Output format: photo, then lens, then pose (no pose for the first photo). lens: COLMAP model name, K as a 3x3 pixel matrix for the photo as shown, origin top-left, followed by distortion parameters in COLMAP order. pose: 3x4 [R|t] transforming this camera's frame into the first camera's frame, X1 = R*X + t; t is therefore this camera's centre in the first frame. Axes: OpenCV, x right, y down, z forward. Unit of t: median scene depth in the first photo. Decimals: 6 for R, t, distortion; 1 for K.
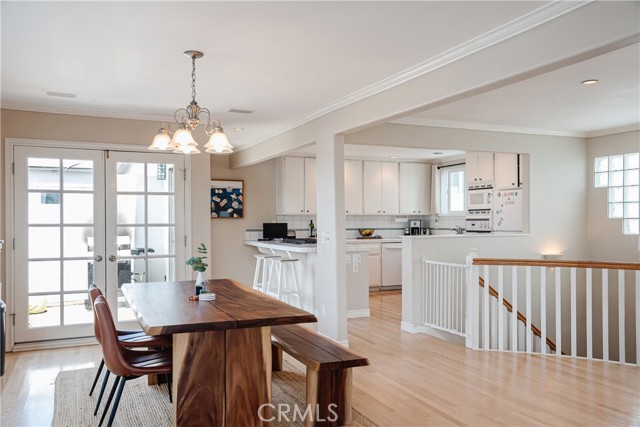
lens RADIAL K [[534.4, 0, 319.8], [0, 534.4, 217.1], [0, 0, 1]] dist [-0.007535, -0.004000]
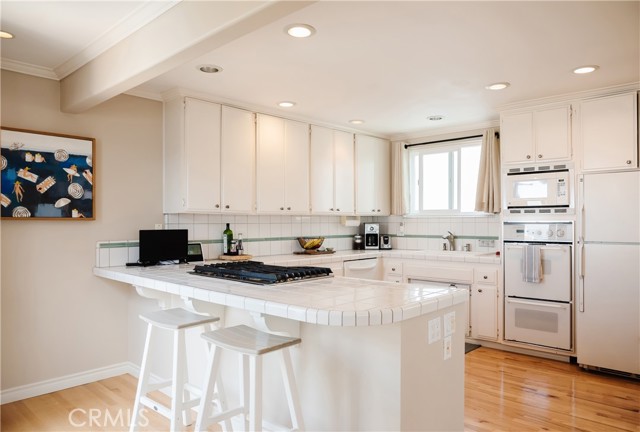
lens RADIAL K [[451.9, 0, 319.1], [0, 451.9, 211.6], [0, 0, 1]] dist [-0.032459, 0.000329]
pose [[0.922967, 0.008516, 0.384786, -0.110550], [-0.002407, 0.999863, -0.016354, 0.000788], [-0.384873, 0.014168, 0.922861, 0.557285]]
